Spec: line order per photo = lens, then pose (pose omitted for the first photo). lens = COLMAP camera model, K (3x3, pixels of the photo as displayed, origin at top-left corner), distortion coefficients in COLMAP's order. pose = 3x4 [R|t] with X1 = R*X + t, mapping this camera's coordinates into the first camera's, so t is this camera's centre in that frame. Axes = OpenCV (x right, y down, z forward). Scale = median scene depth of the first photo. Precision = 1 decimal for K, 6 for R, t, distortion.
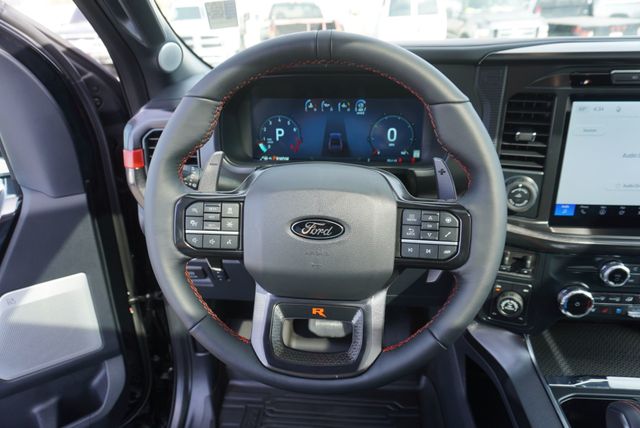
lens RADIAL K [[425.6, 0, 319.8], [0, 425.6, 216.1], [0, 0, 1]] dist [-0.005506, 0.000017]
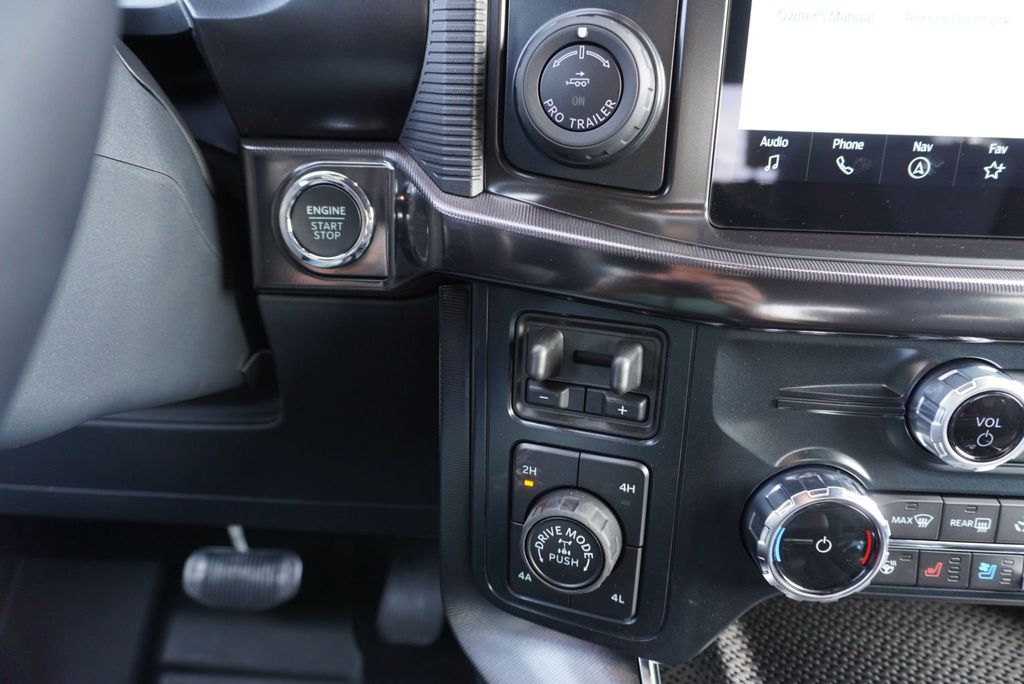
lens RADIAL K [[680.9, 0, 512.1], [0, 680.9, 339.0], [0, 0, 1]] dist [-0.005506, 0.000017]
pose [[0.997633, 0.020292, 0.065704, 0.399111], [-0.017015, 0.998601, -0.050057, 0.112097], [-0.066628, 0.048821, 0.996583, 0.616936]]
